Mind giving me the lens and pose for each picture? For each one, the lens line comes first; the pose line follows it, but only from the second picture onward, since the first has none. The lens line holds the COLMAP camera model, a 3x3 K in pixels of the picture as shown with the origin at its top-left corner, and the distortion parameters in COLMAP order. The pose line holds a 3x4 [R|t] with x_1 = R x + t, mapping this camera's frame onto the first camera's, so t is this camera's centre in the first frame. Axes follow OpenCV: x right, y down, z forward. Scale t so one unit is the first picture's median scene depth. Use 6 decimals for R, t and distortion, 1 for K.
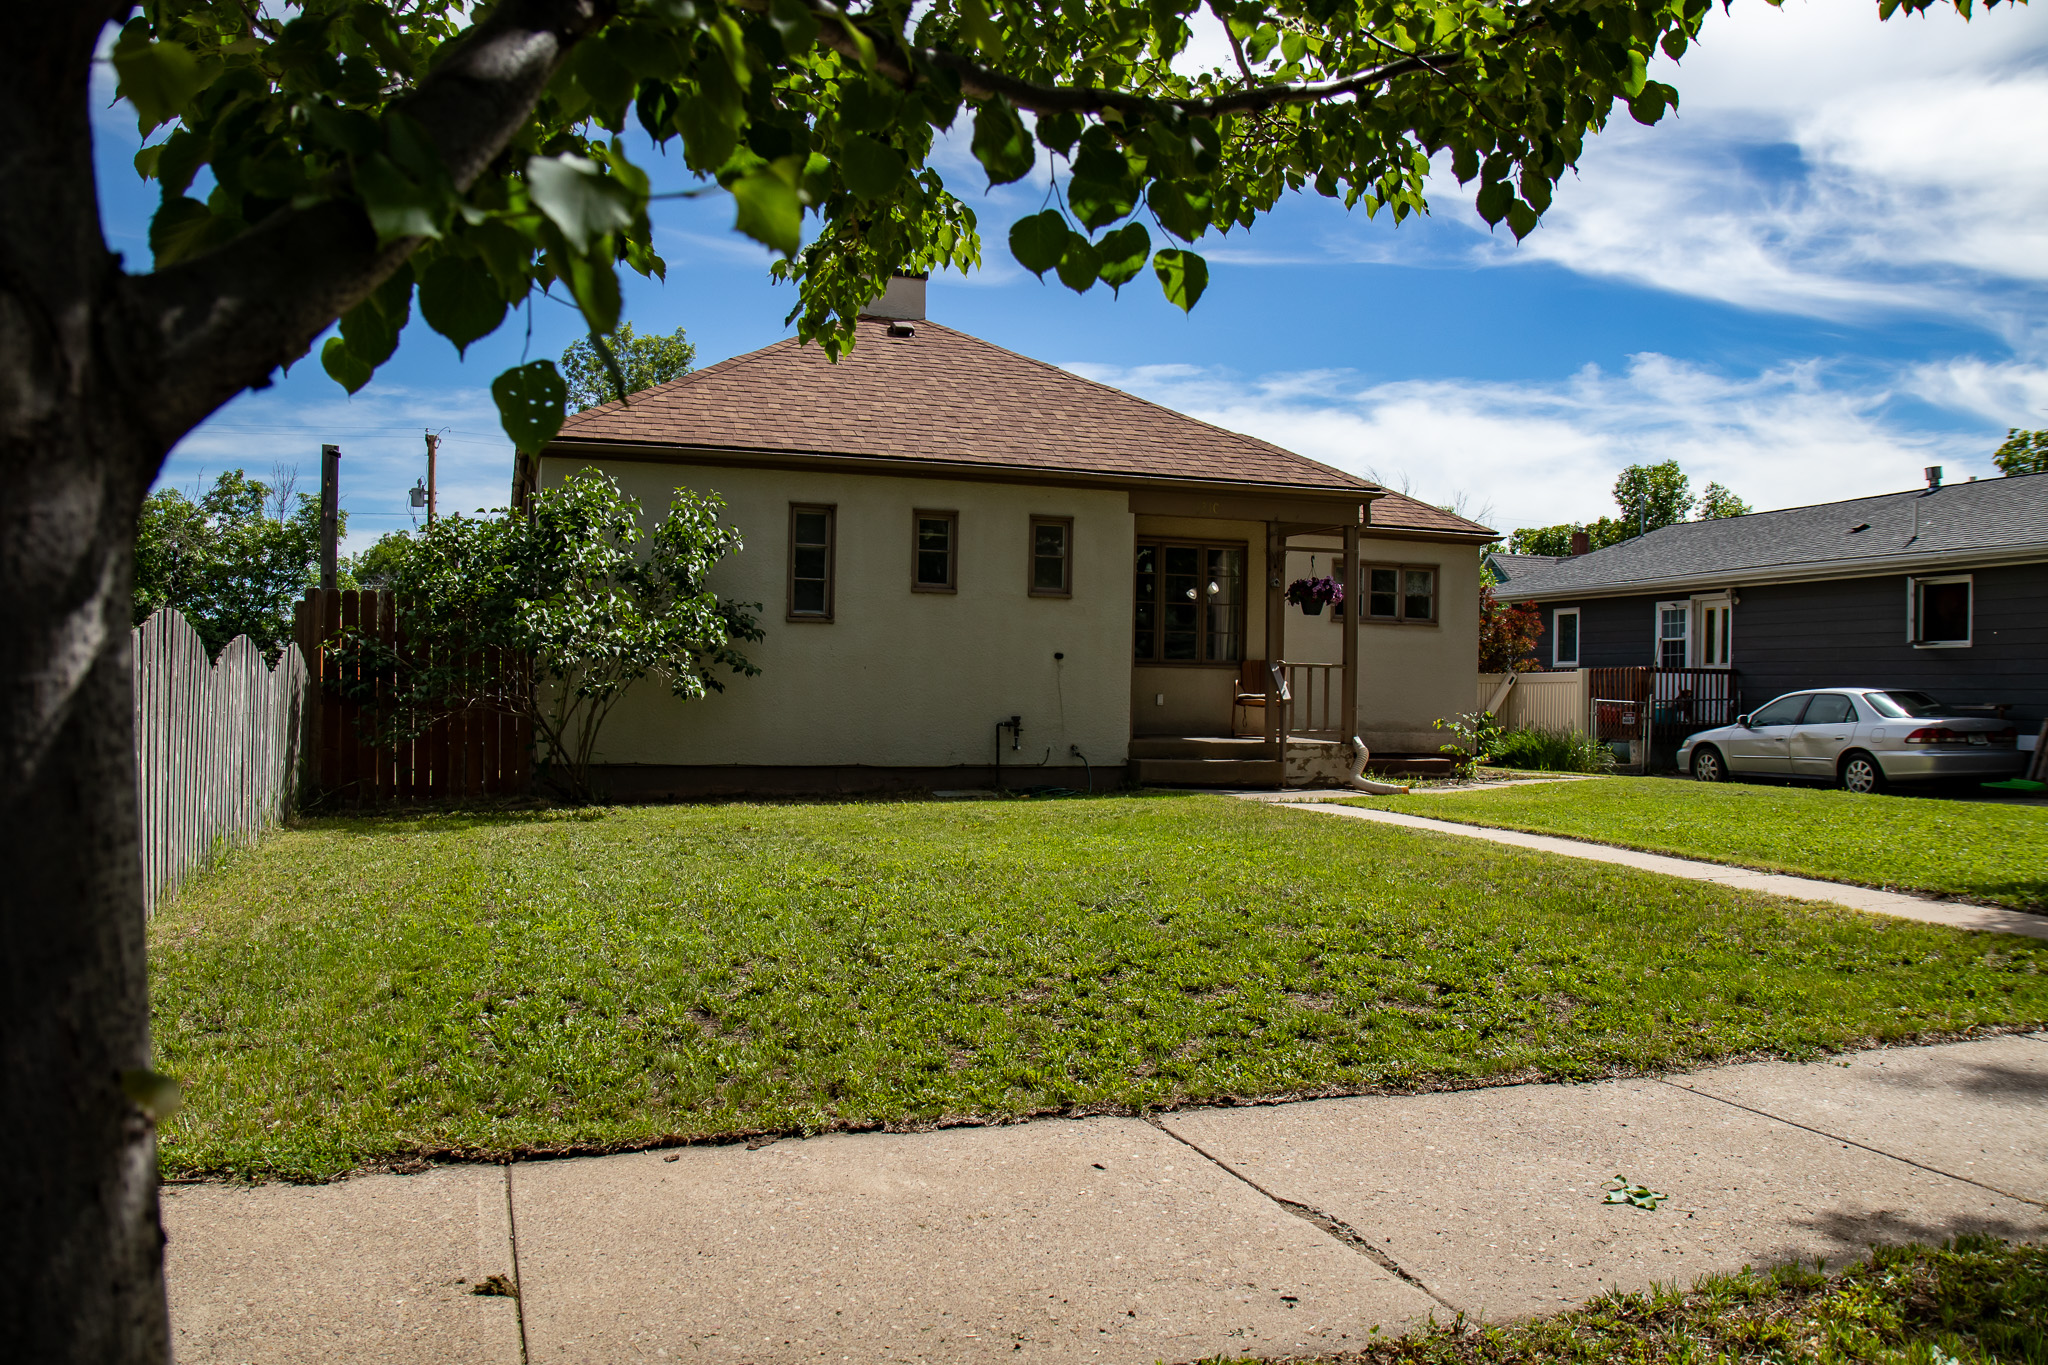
lens RADIAL K [[1603.1, 0, 1024.0], [0, 1603.1, 682.5], [0, 0, 1]] dist [-0.118618, 0.080950]
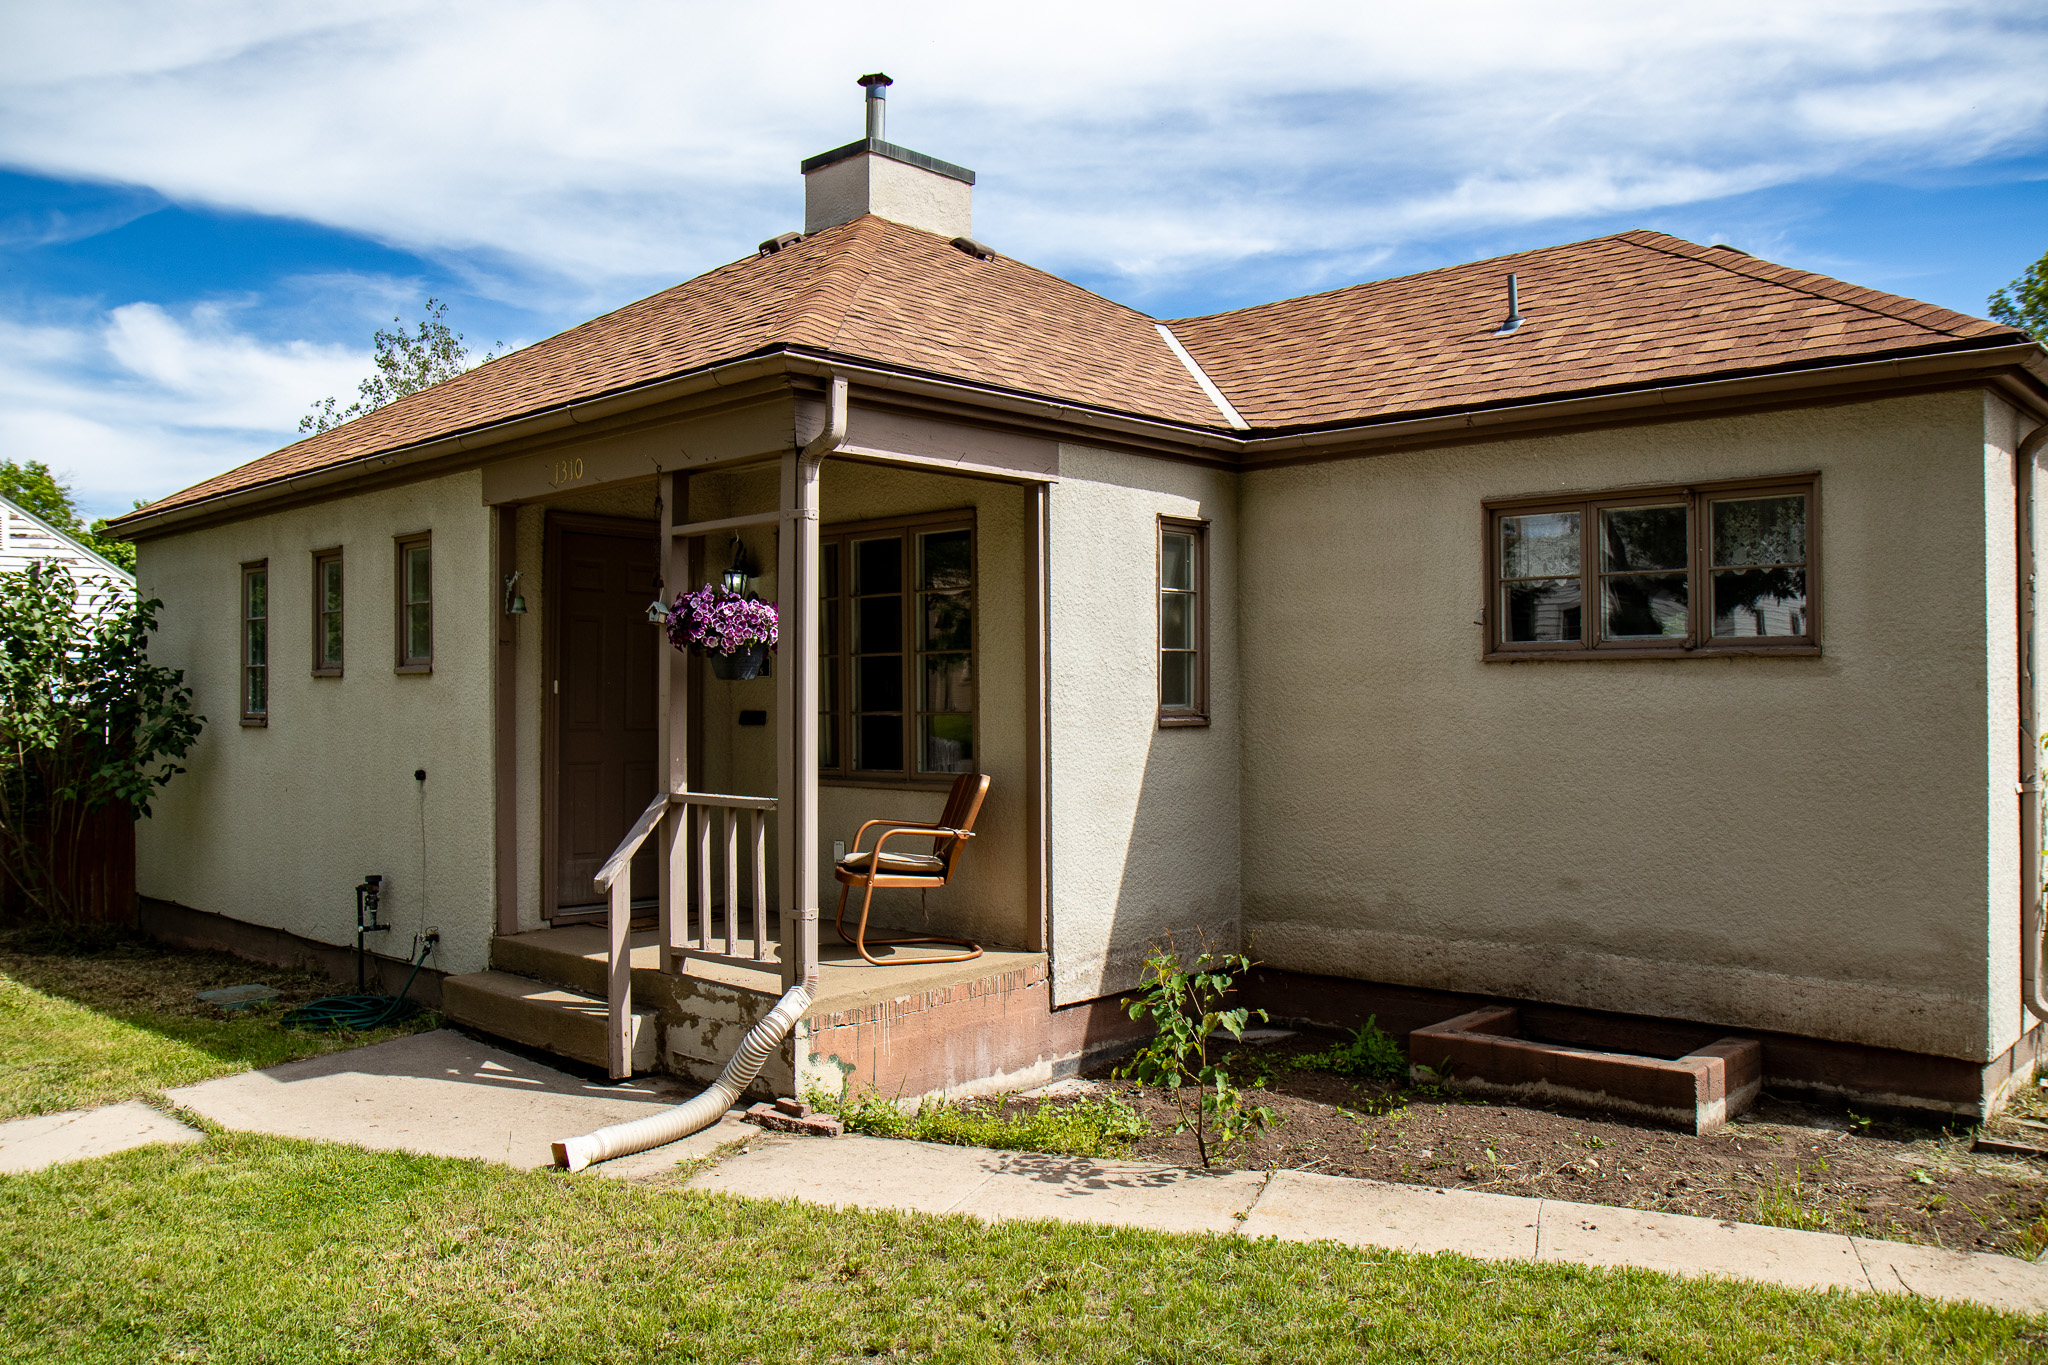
lens RADIAL K [[1532.0, 0, 1024.0], [0, 1532.0, 682.5], [0, 0, 1]] dist [-0.190156, 0.164683]
pose [[0.455975, -0.029578, -0.889501, 0.605653], [0.014770, 0.999561, -0.025666, -0.032466], [0.889870, -0.001434, 0.456212, 0.944903]]
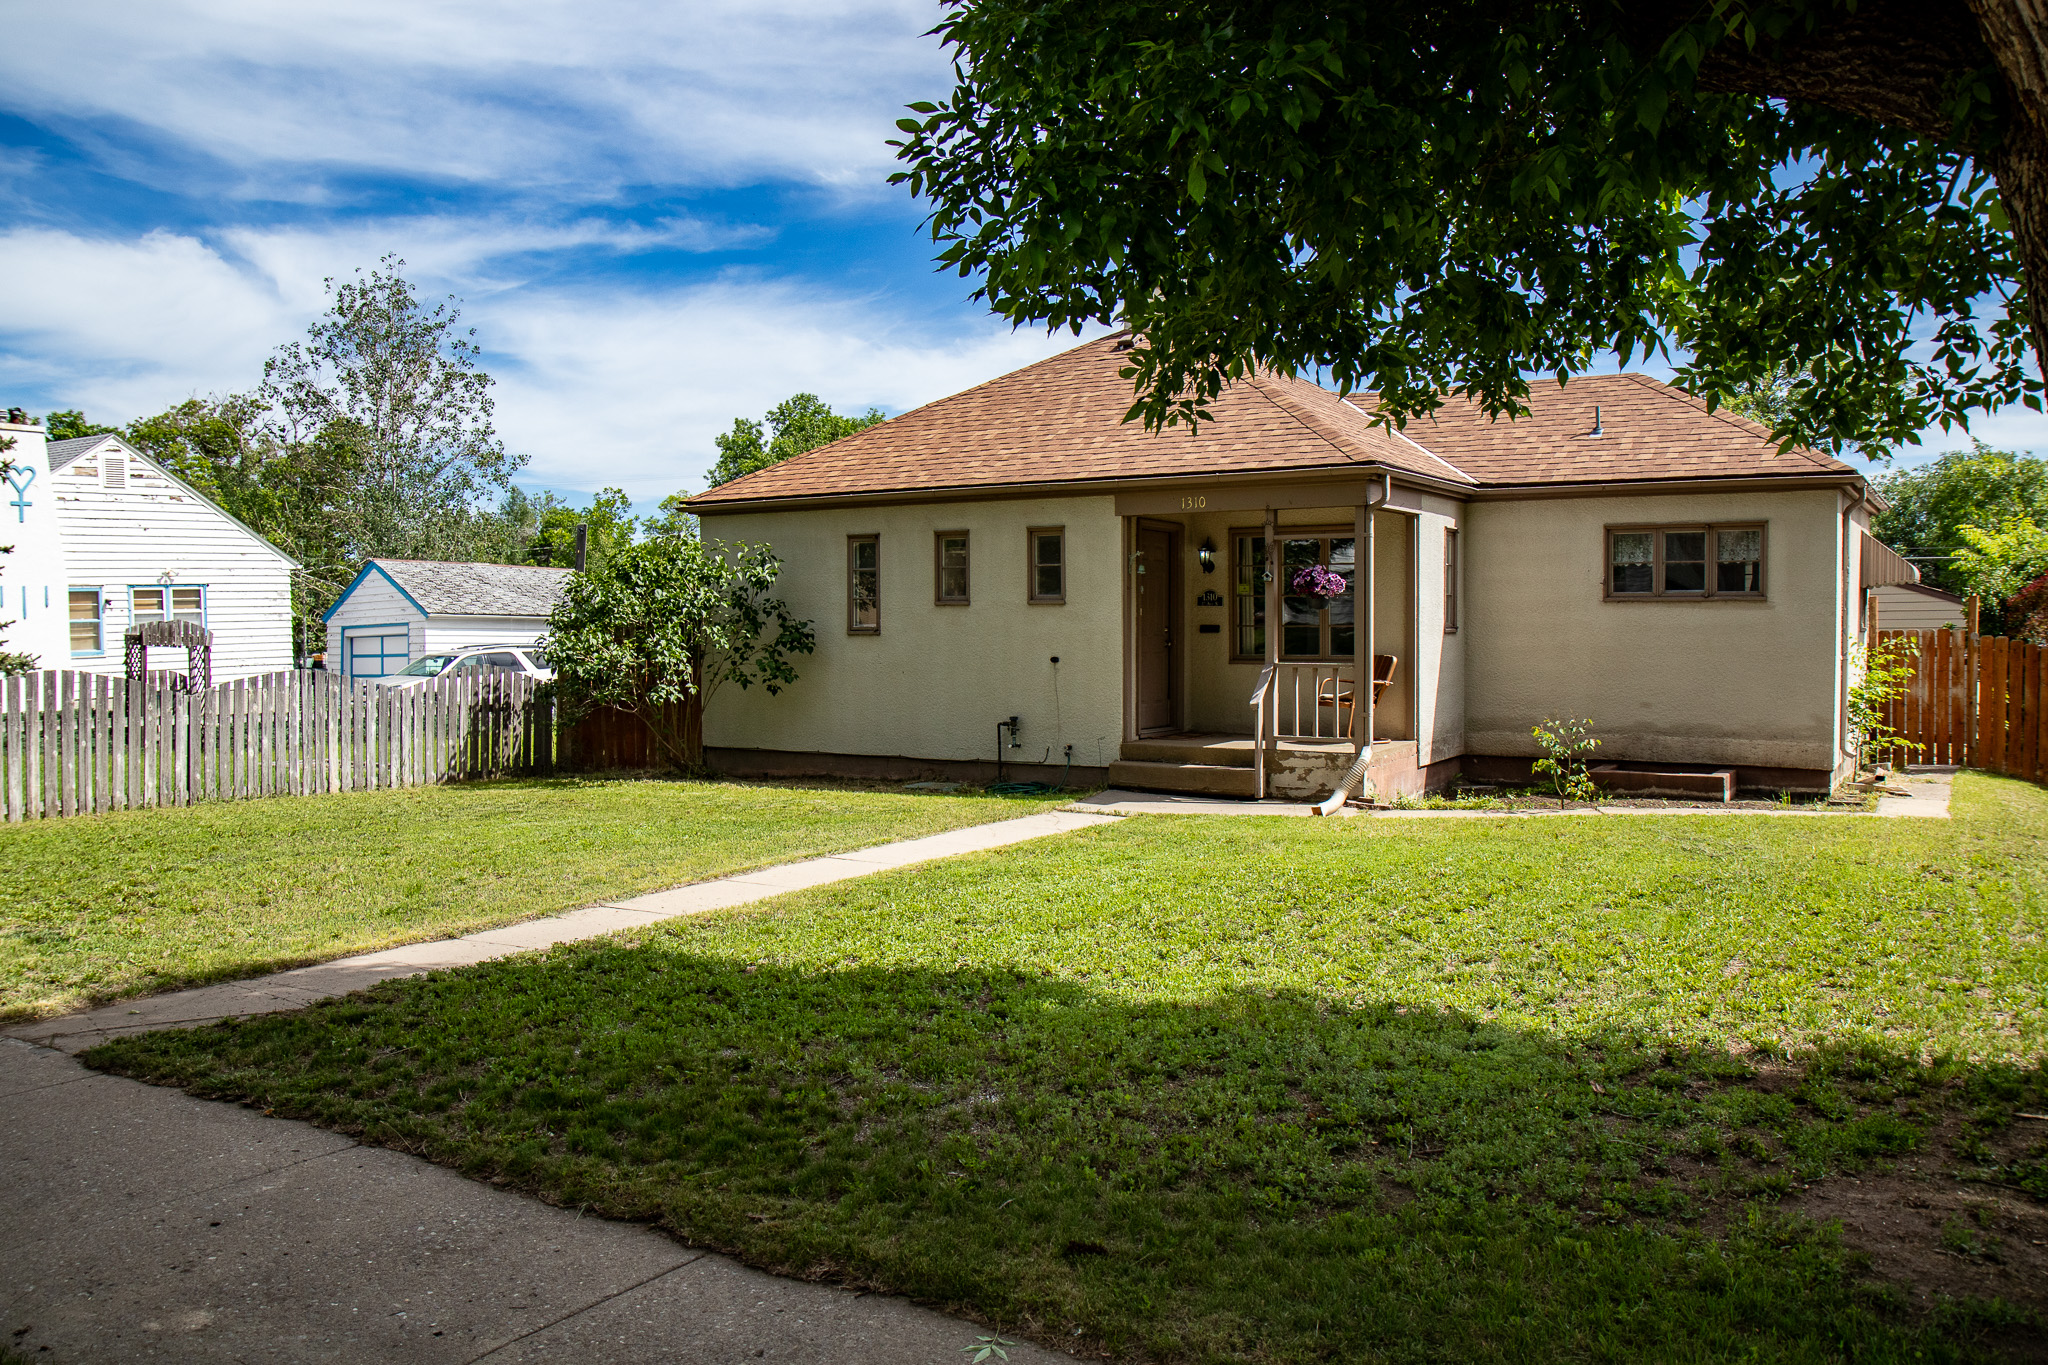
lens RADIAL K [[1603.1, 0, 1024.0], [0, 1603.1, 682.5], [0, 0, 1]] dist [-0.118618, 0.080950]
pose [[0.630042, 0.006851, -0.776531, 0.824162], [0.017313, 0.999589, 0.022866, -0.025929], [0.776368, -0.027851, 0.629664, 0.325959]]
